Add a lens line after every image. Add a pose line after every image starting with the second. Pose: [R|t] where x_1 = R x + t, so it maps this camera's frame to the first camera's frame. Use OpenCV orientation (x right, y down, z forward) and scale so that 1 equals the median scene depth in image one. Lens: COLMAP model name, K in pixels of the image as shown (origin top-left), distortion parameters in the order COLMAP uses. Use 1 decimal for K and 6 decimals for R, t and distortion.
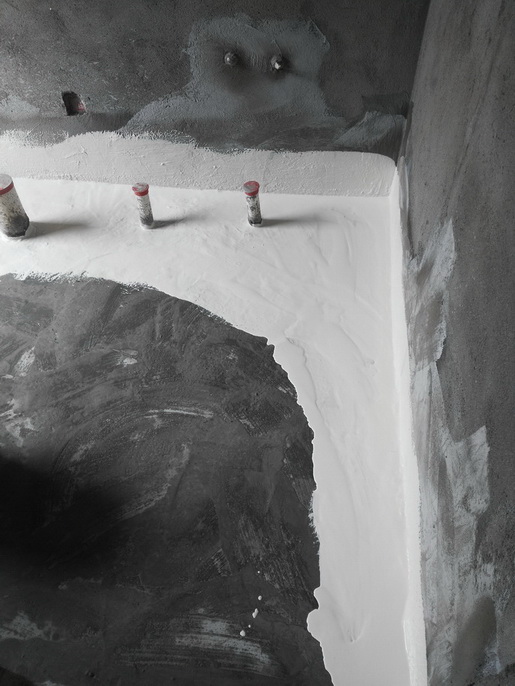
lens RADIAL K [[566.0, 0, 262.9], [0, 566.0, 350.4], [0, 0, 1]] dist [0.104130, -0.184637]
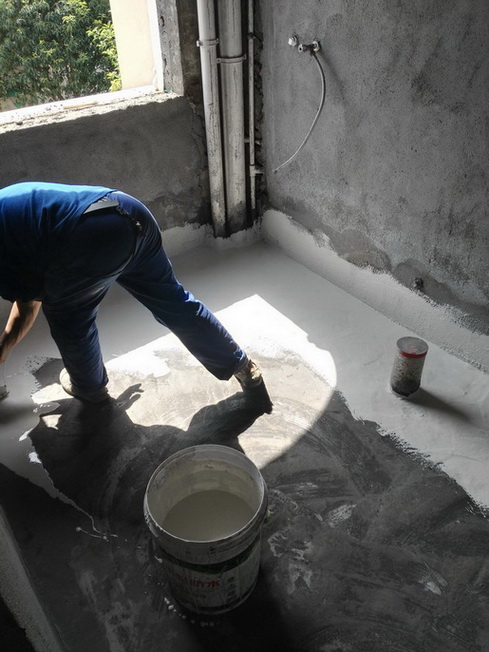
lens RADIAL K [[537.9, 0, 244.0], [0, 537.9, 327.9], [0, 0, 1]] dist [0.104130, -0.184637]
pose [[0.681990, 0.434926, -0.587987, -0.113972], [-0.568614, 0.820941, -0.052280, -0.098193], [0.459965, 0.369993, 0.807179, 0.047732]]
